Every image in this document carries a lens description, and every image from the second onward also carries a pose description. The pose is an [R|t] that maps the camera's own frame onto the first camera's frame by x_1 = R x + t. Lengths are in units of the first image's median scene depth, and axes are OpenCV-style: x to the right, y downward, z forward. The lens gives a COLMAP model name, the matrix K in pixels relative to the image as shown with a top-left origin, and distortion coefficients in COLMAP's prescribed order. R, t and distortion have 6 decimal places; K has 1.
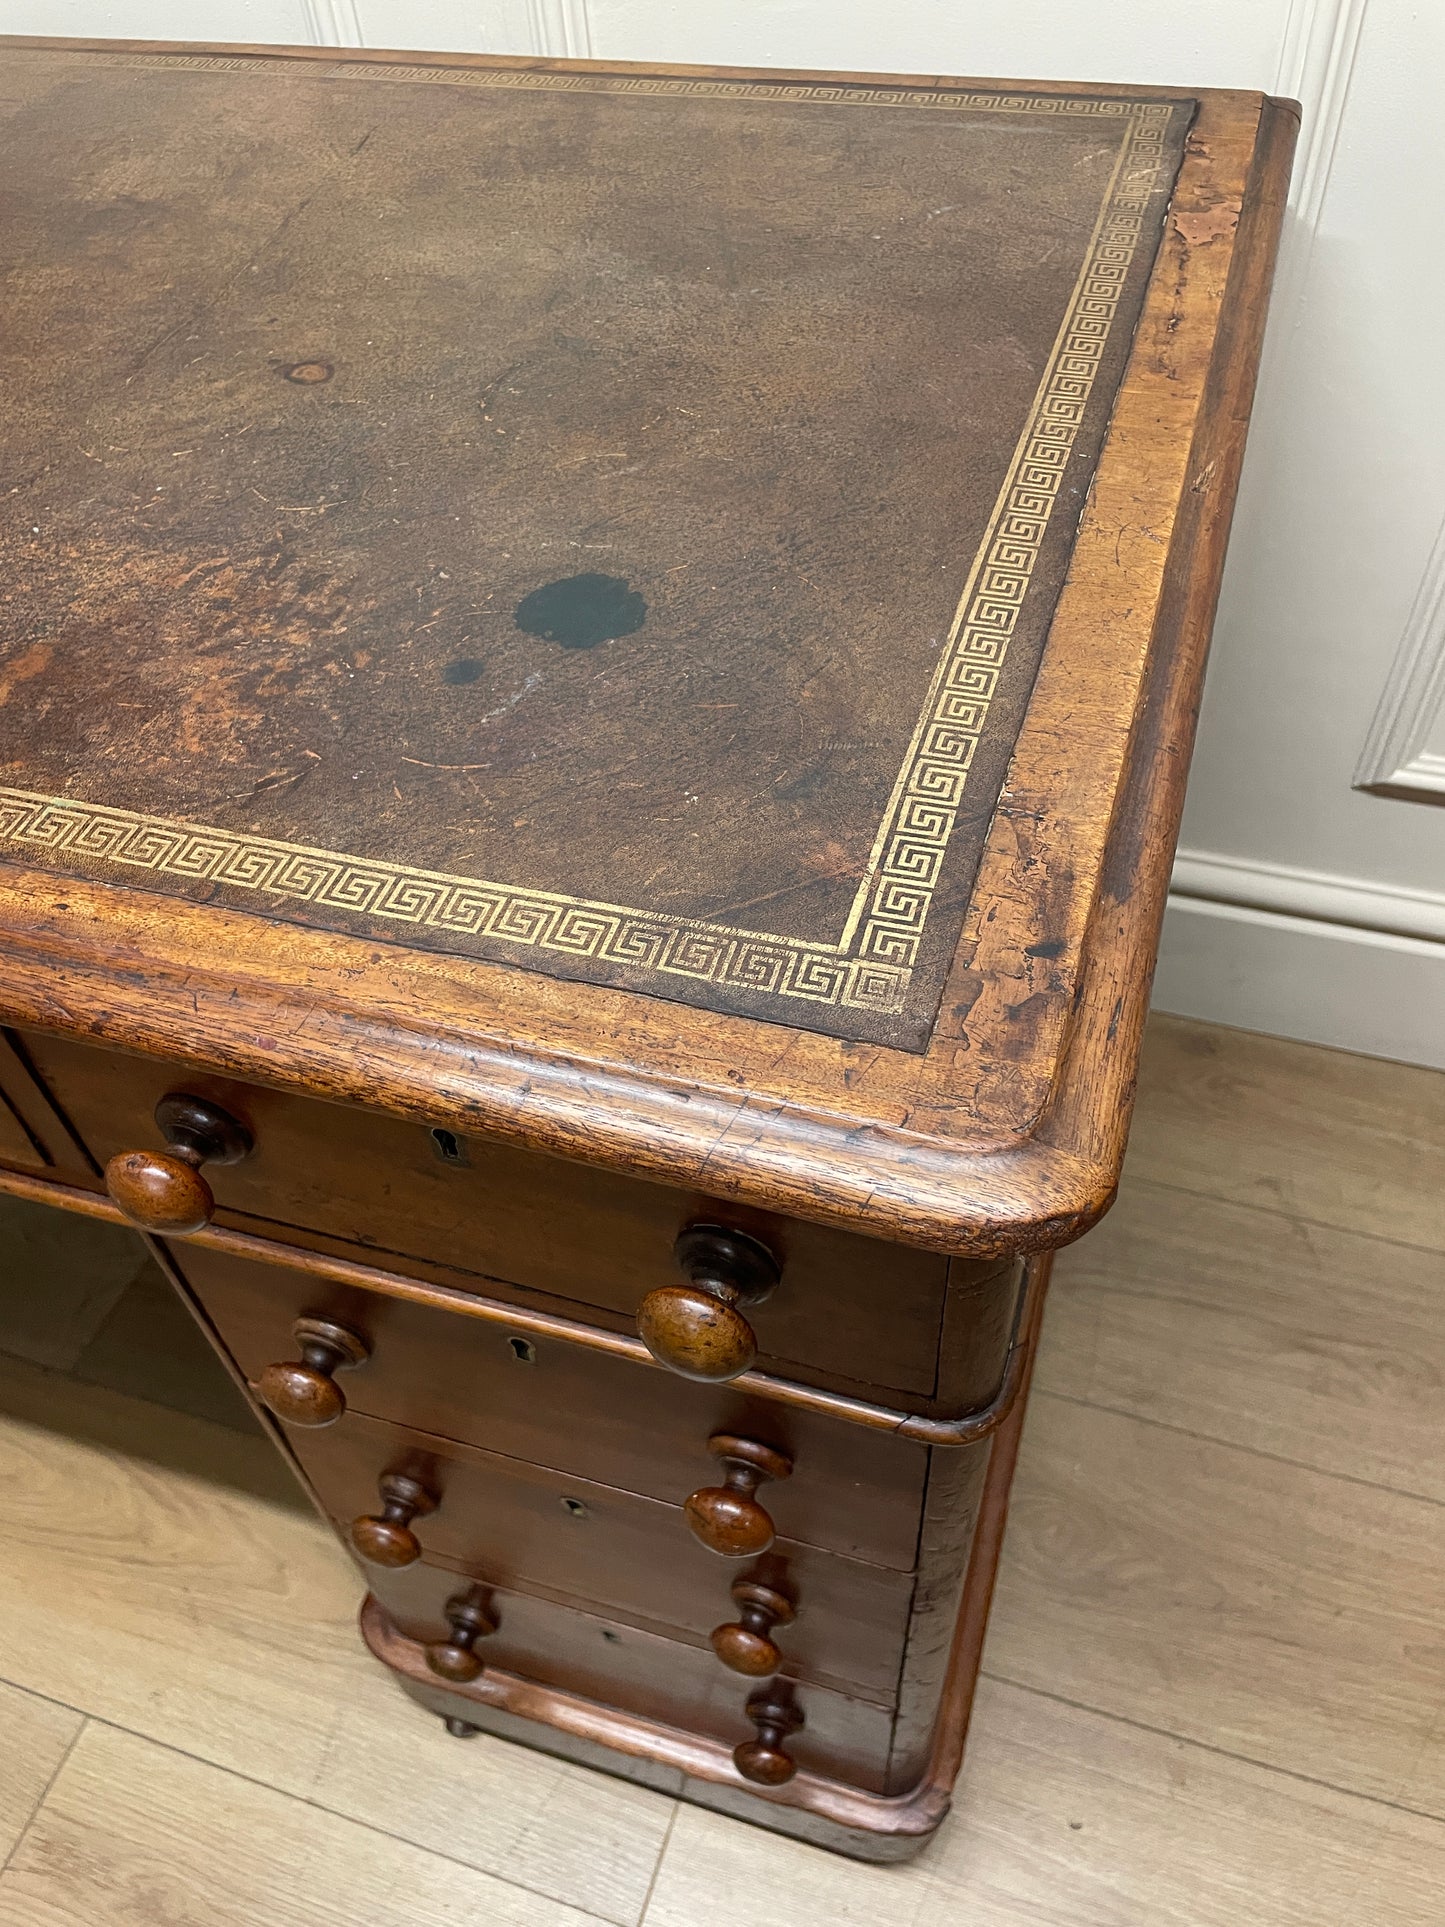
lens RADIAL K [[1476.0, 0, 719.8], [0, 1476.0, 954.4], [0, 0, 1]] dist [0.077932, -0.116739]
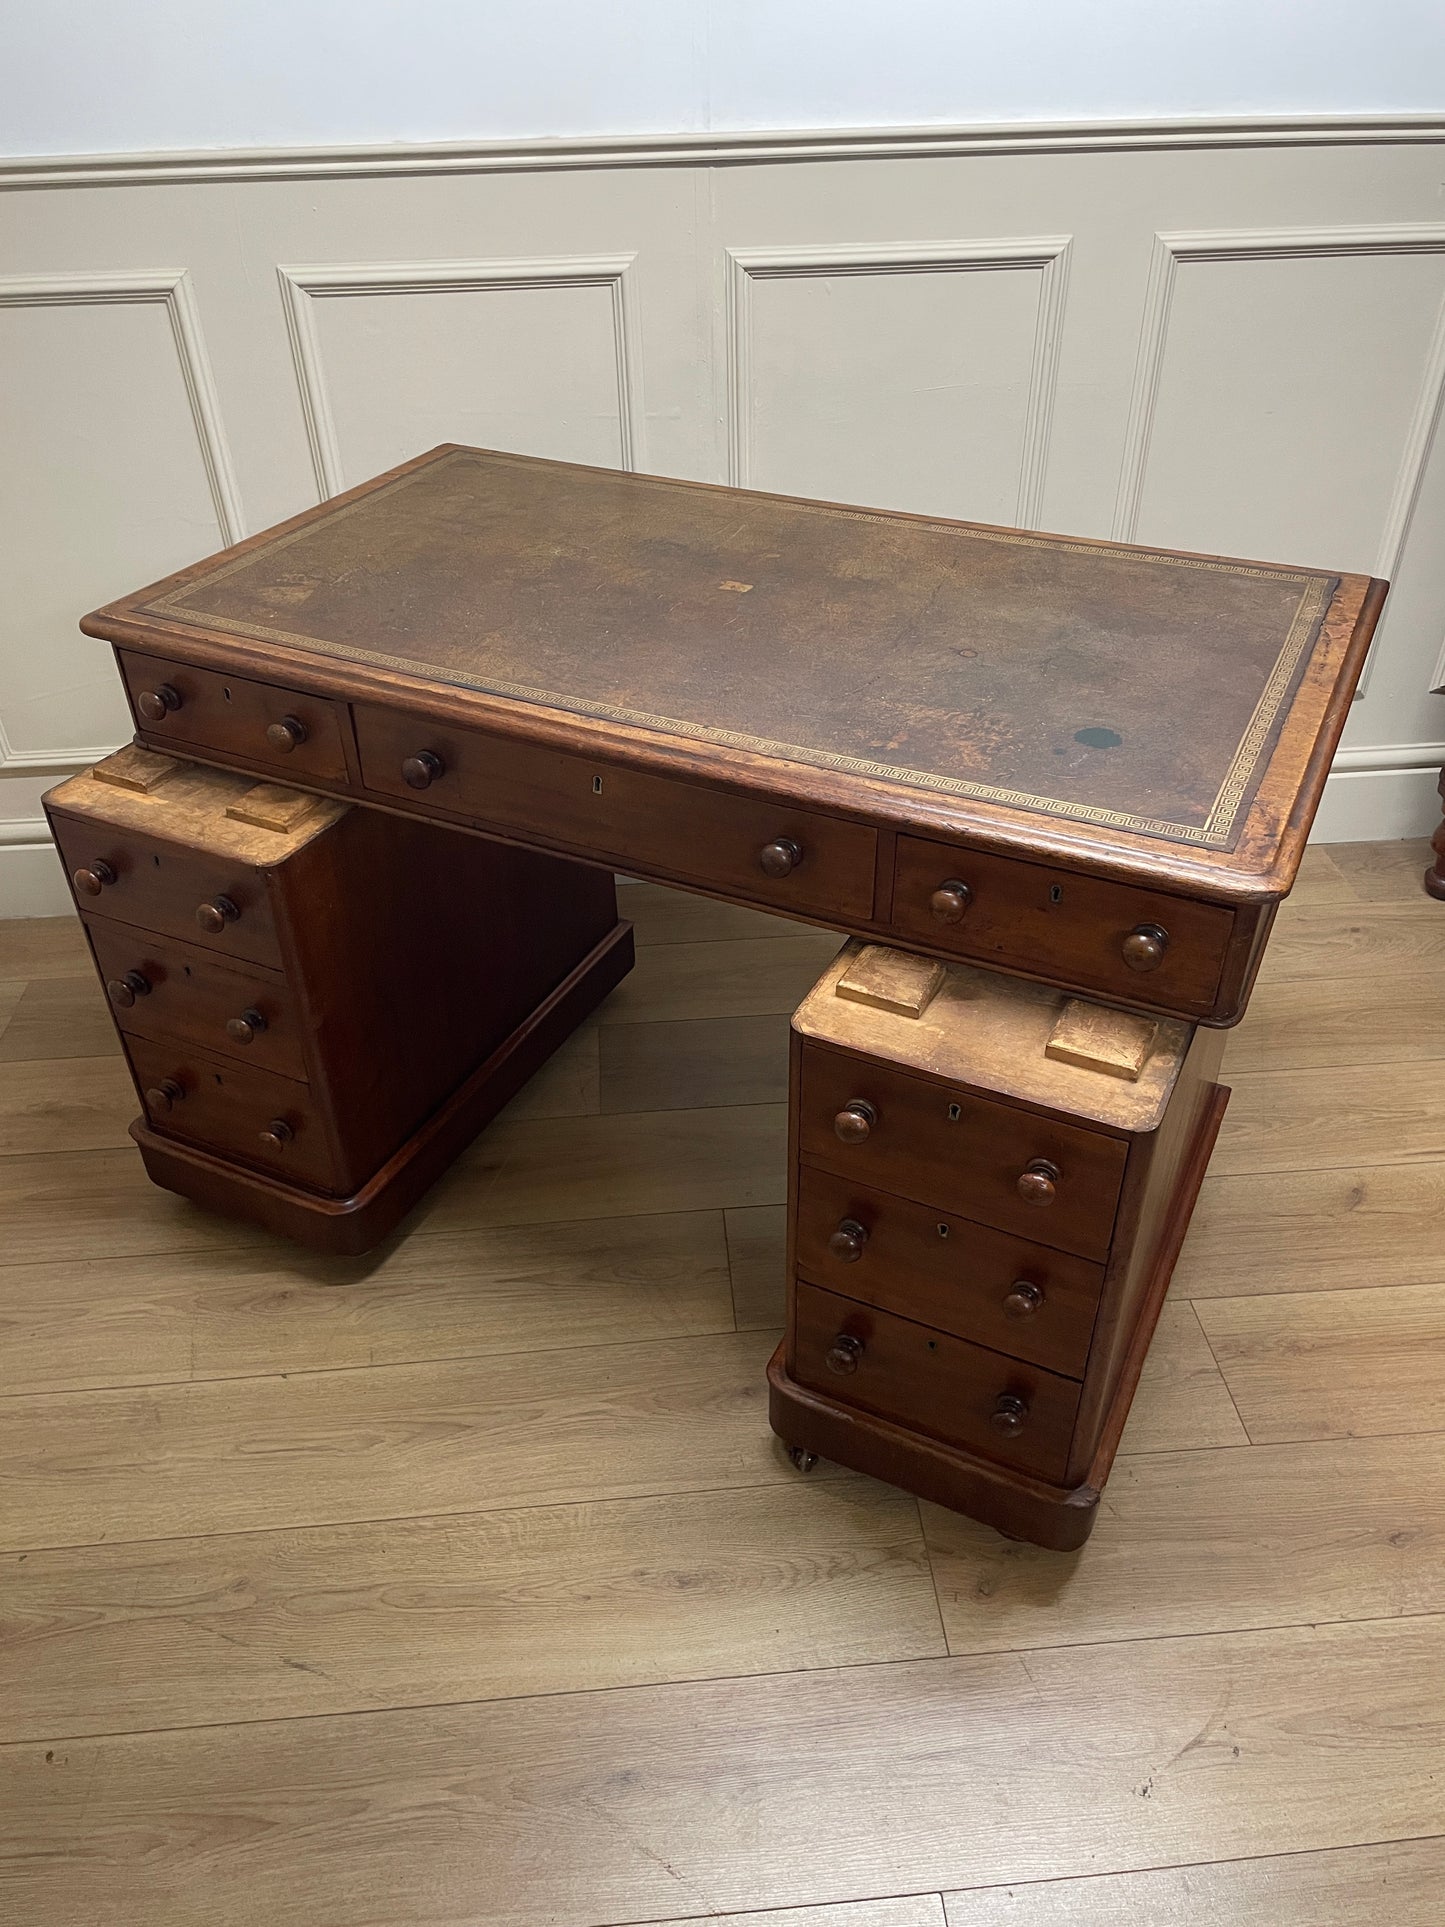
lens RADIAL K [[1457.5, 0, 744.7], [0, 1457.5, 964.0], [0, 0, 1]] dist [0.102561, -0.132216]
pose [[0.990425, 0.114257, -0.077488, -0.415793], [-0.127384, 0.972718, -0.193890, 0.683258], [0.053220, 0.201904, 0.977958, -1.408796]]
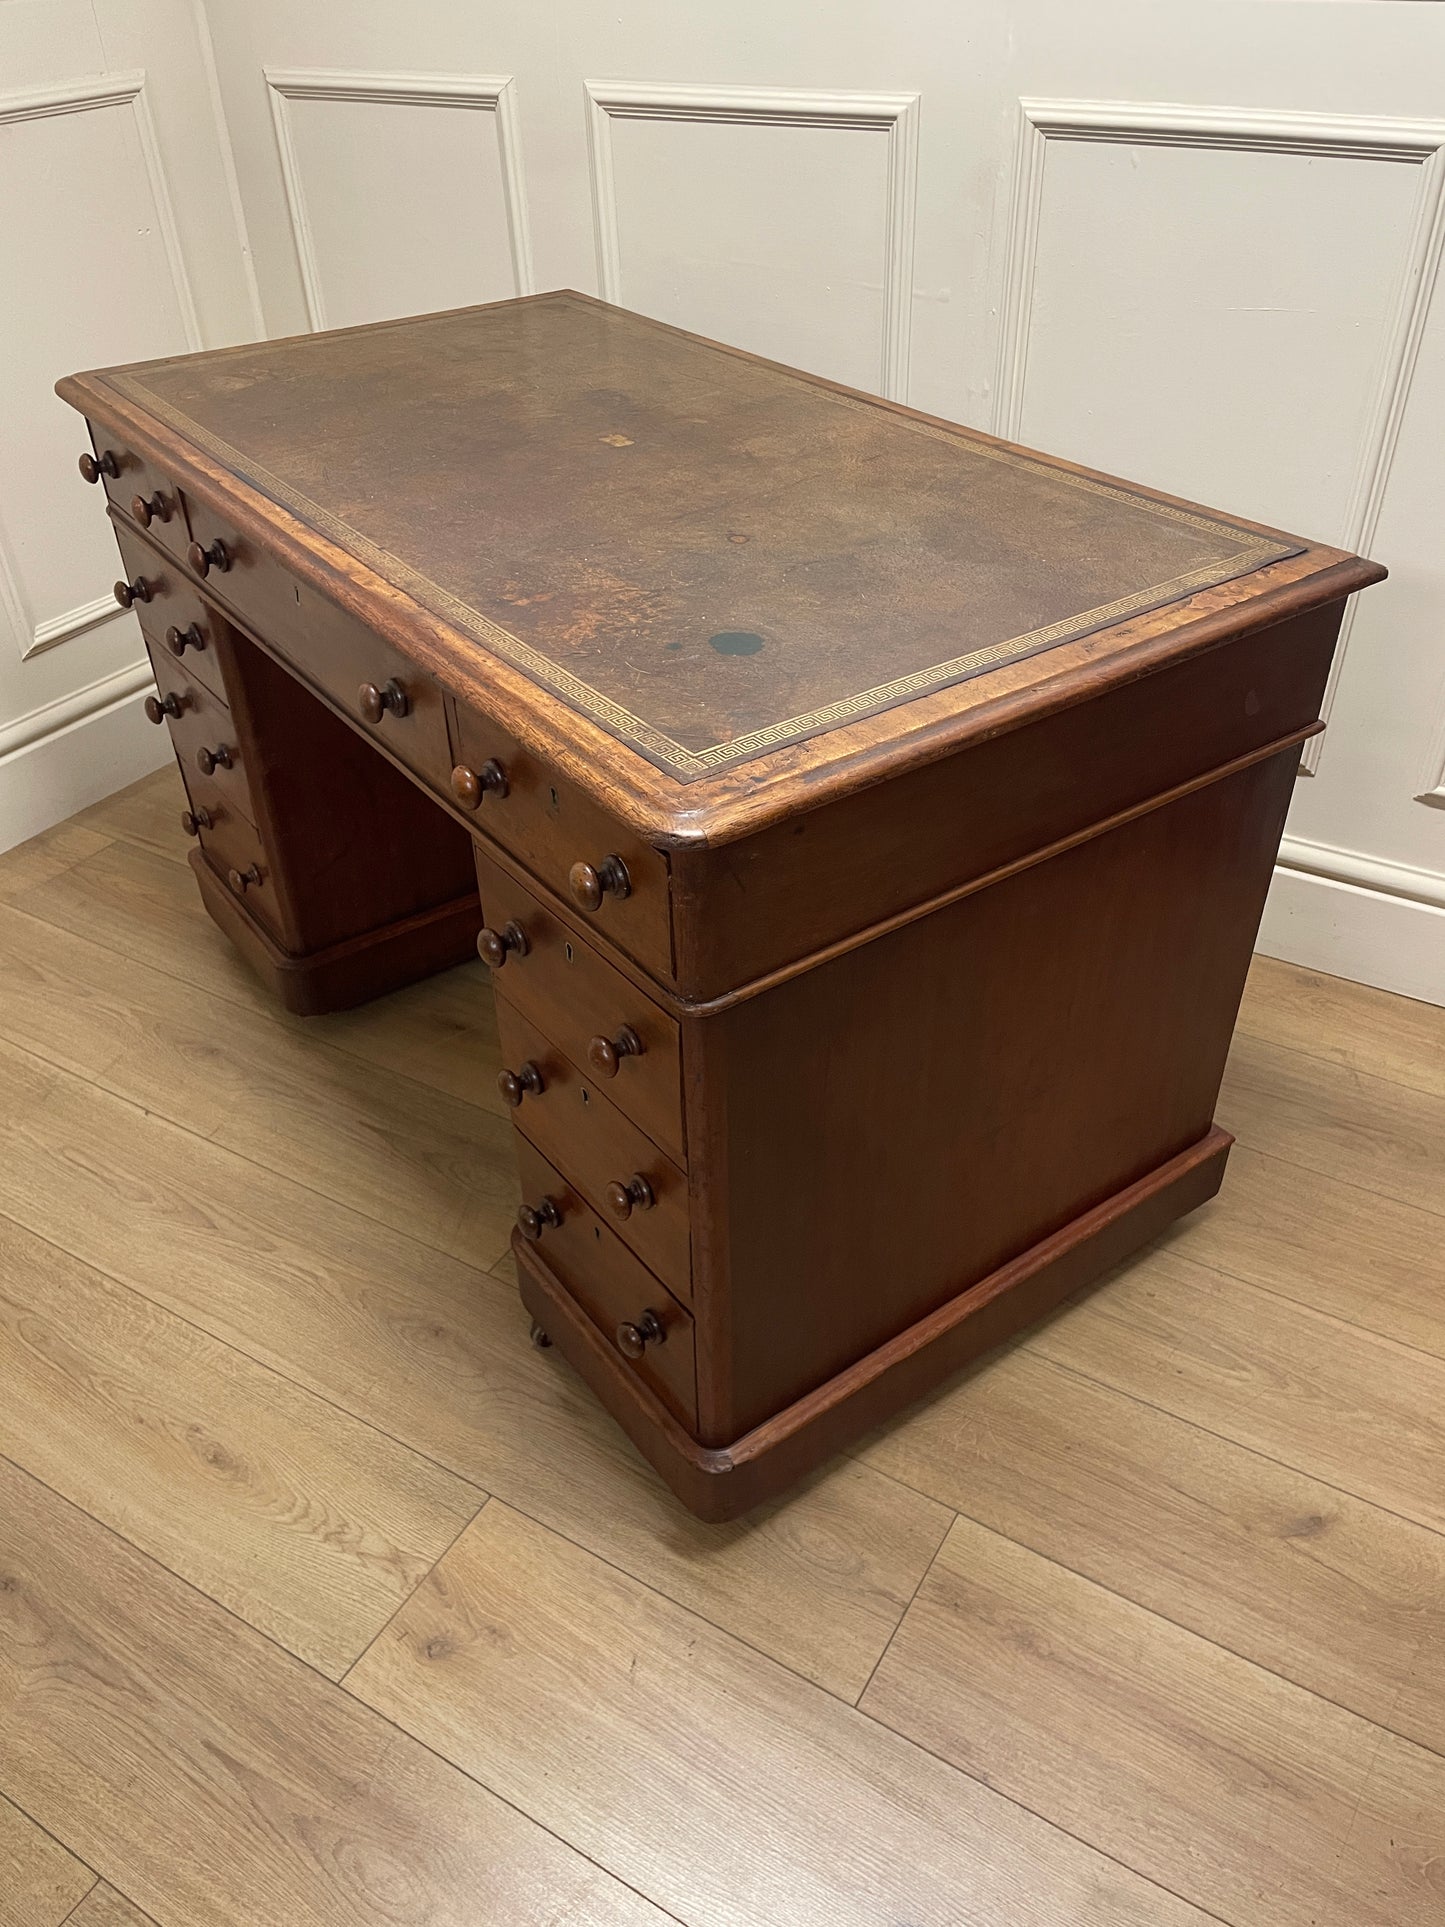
lens RADIAL K [[1481.9, 0, 730.6], [0, 1481.9, 974.0], [0, 0, 1]] dist [0.063336, -0.095681]
pose [[0.806161, 0.385455, -0.448920, 0.935827], [-0.459057, 0.886134, -0.063506, 0.304567], [0.373325, 0.257276, 0.891312, -0.747628]]
